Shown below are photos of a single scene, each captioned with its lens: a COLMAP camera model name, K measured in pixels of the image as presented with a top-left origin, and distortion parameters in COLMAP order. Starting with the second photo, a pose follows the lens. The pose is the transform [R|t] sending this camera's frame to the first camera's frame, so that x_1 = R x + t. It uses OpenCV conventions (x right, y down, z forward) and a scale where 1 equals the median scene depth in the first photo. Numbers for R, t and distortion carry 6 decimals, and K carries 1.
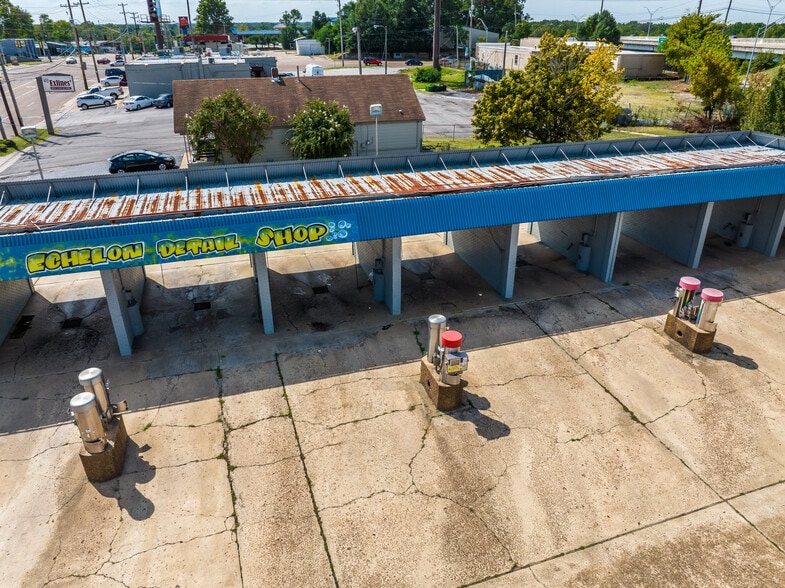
lens RADIAL K [[550.3, 0, 394.3], [0, 550.3, 290.7], [0, 0, 1]] dist [-0.036094, -0.001563]
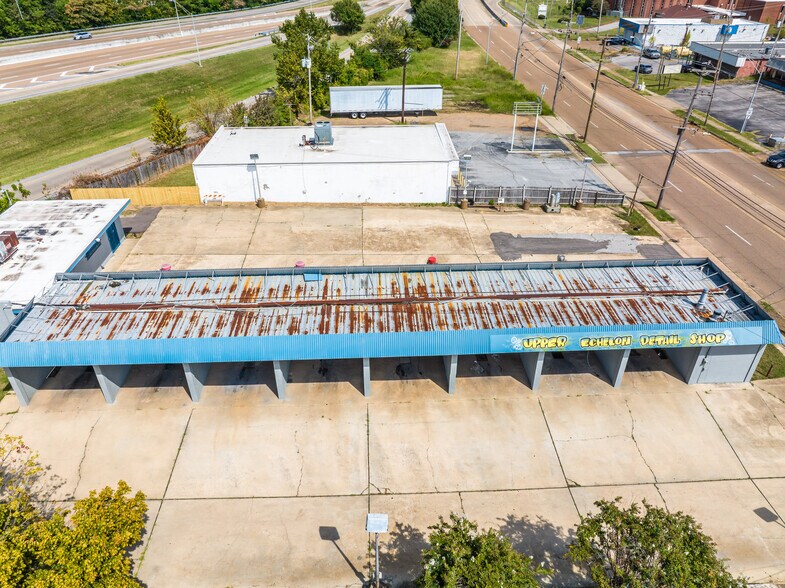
lens RADIAL K [[550.3, 0, 394.9], [0, 550.3, 294.4], [0, 0, 1]] dist [-0.036094, -0.001563]
pose [[-0.966445, -0.142823, 0.213507, -0.220394], [0.110990, 0.517405, 0.848512, -1.495181], [-0.231656, 0.843738, -0.484192, 1.787480]]
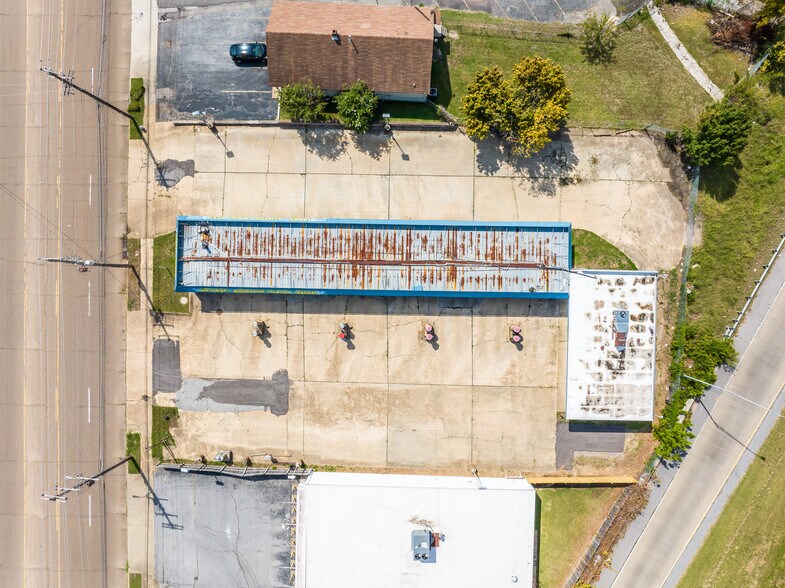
lens RADIAL K [[550.3, 0, 394.9], [0, 550.3, 283.1], [0, 0, 1]] dist [-0.036094, -0.001563]
pose [[0.946765, 0.321765, -0.010182, 0.278050], [-0.136470, 0.429795, 0.892554, -2.629793], [0.291568, -0.843649, 0.450826, -0.233307]]
